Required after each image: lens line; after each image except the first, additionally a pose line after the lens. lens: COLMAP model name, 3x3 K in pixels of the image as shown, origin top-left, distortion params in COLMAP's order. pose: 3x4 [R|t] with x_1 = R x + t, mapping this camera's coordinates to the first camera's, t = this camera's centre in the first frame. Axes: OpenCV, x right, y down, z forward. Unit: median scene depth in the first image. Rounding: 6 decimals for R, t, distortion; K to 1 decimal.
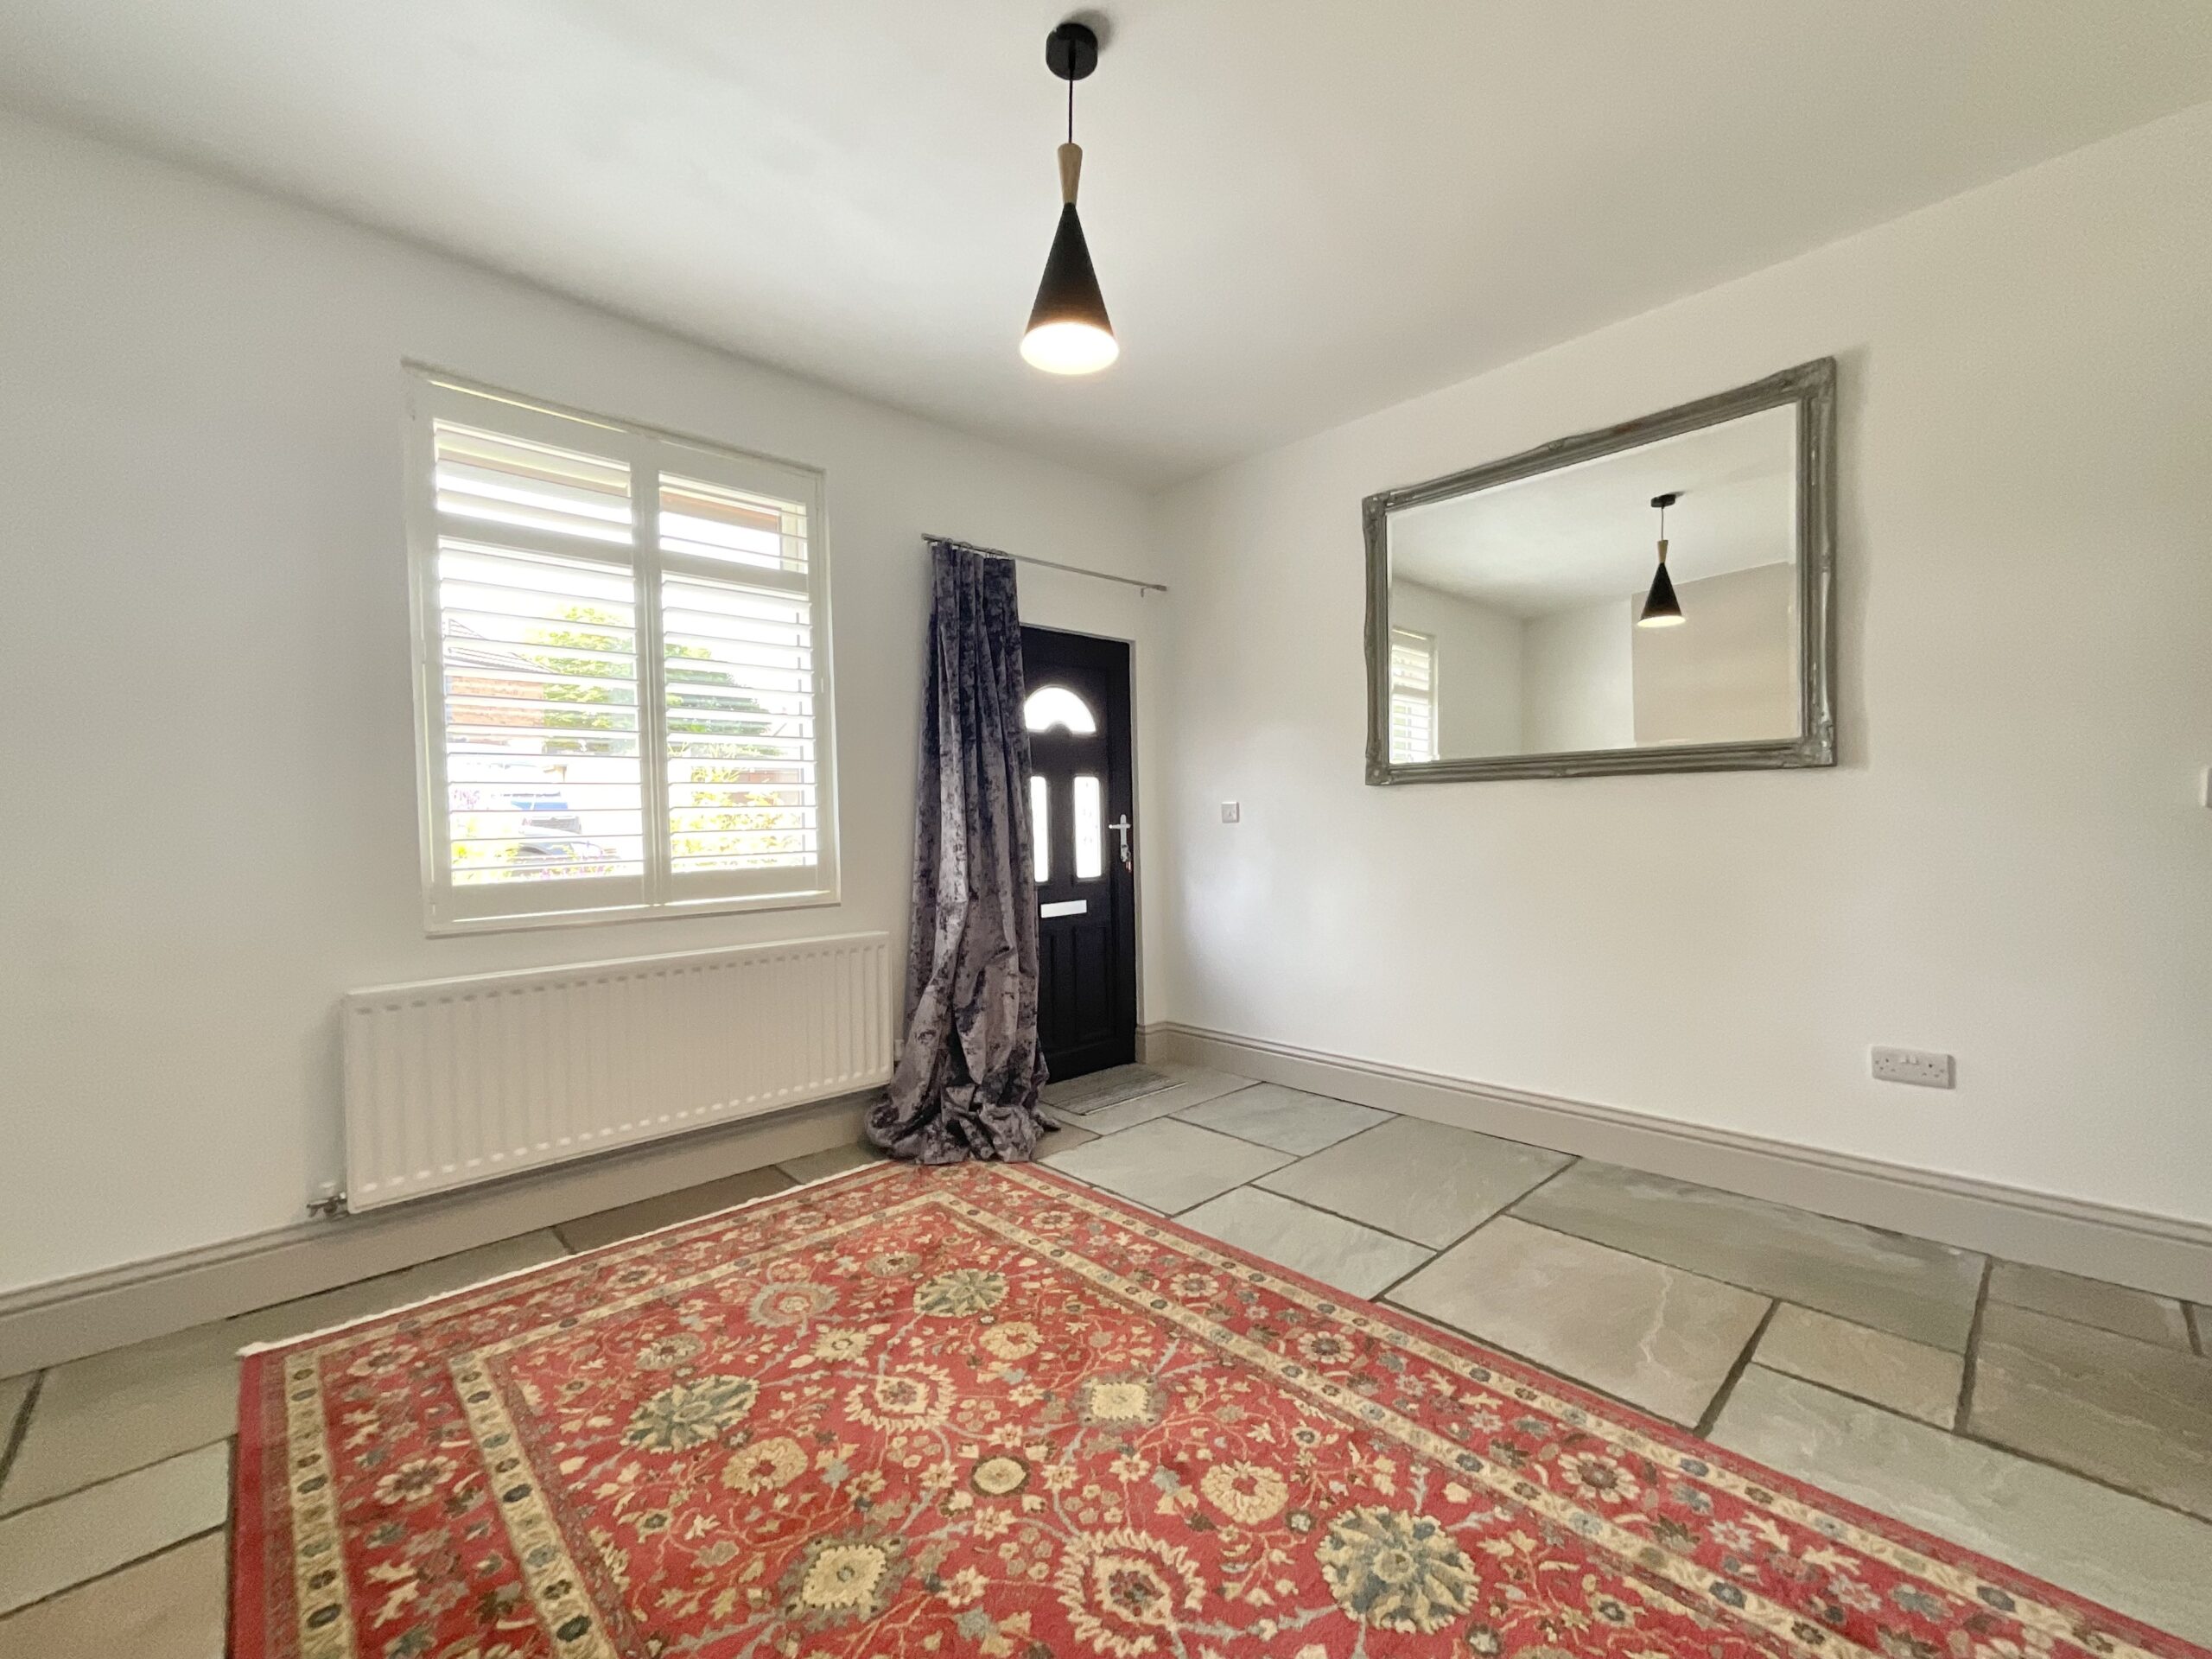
lens RADIAL K [[905.8, 0, 1067.7], [0, 905.8, 829.9], [0, 0, 1]] dist [-0.000811, 0.000714]
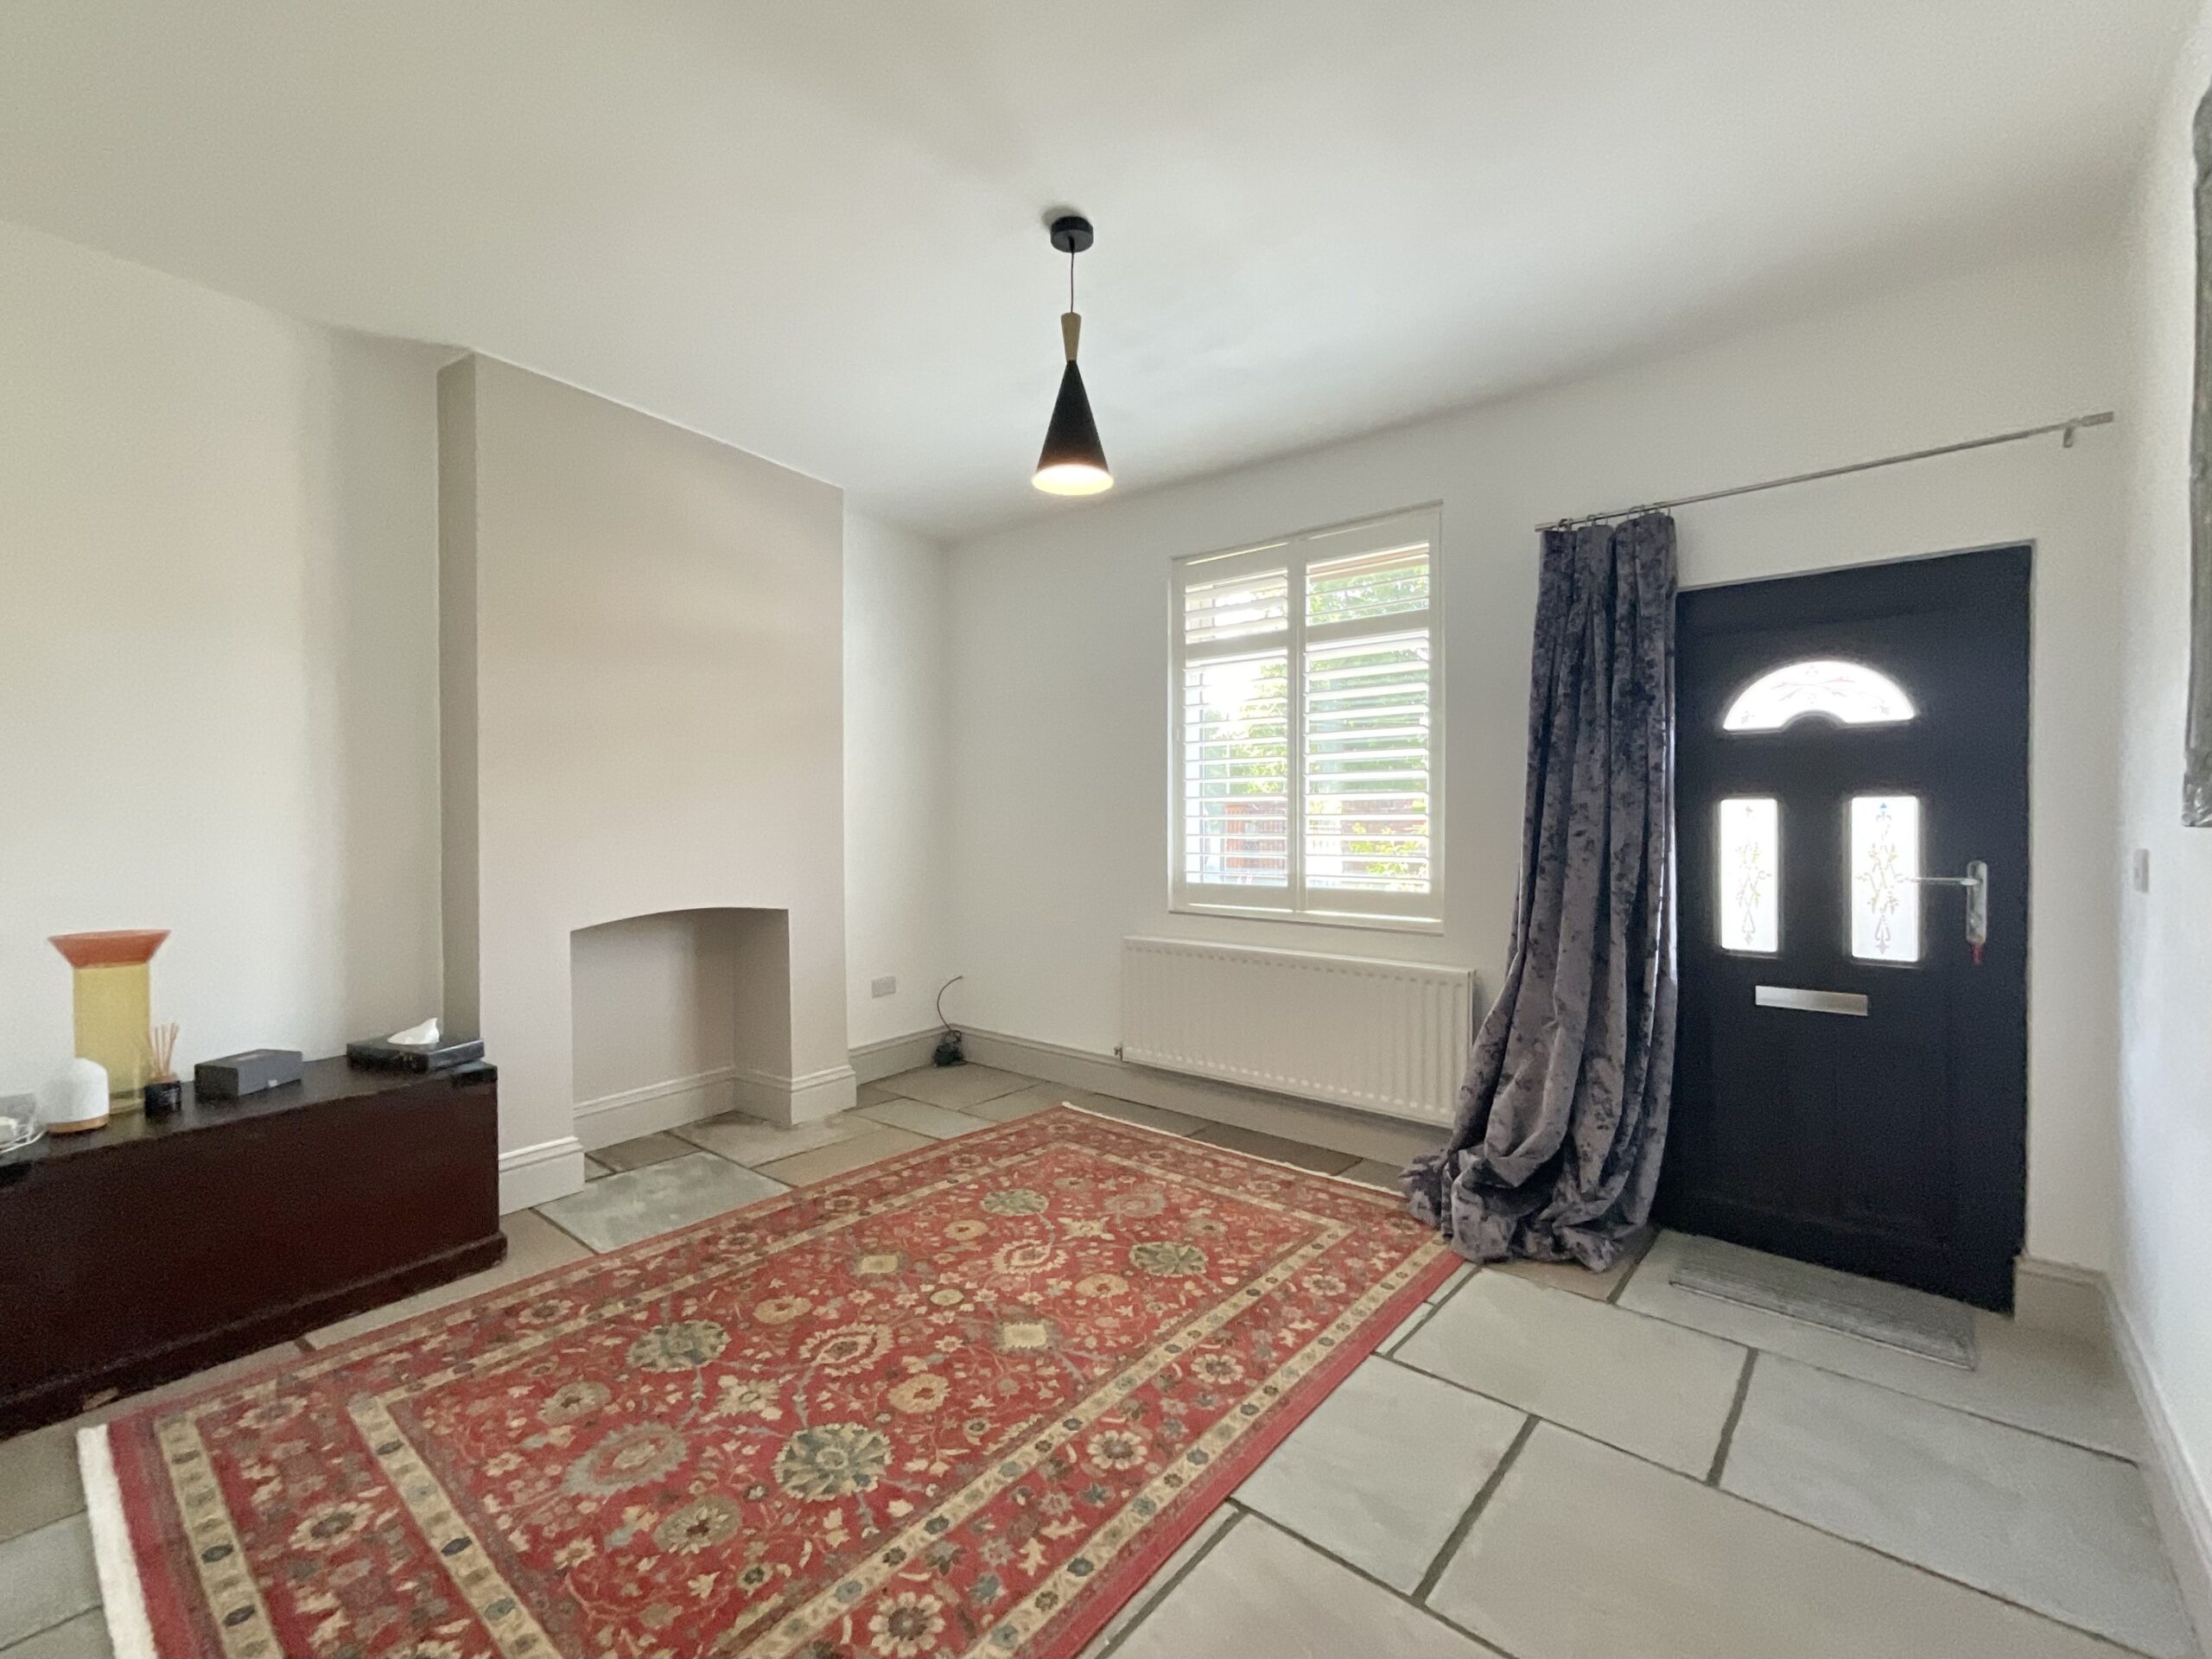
lens RADIAL K [[935.2, 0, 1106.0], [0, 935.2, 829.5], [0, 0, 1]] dist [-0.021267, 0.010876]
pose [[0.145739, 0.028279, -0.988919, 0.970465], [-0.015464, 0.999534, 0.026304, -0.075121], [0.989202, 0.011459, 0.146108, 0.672303]]
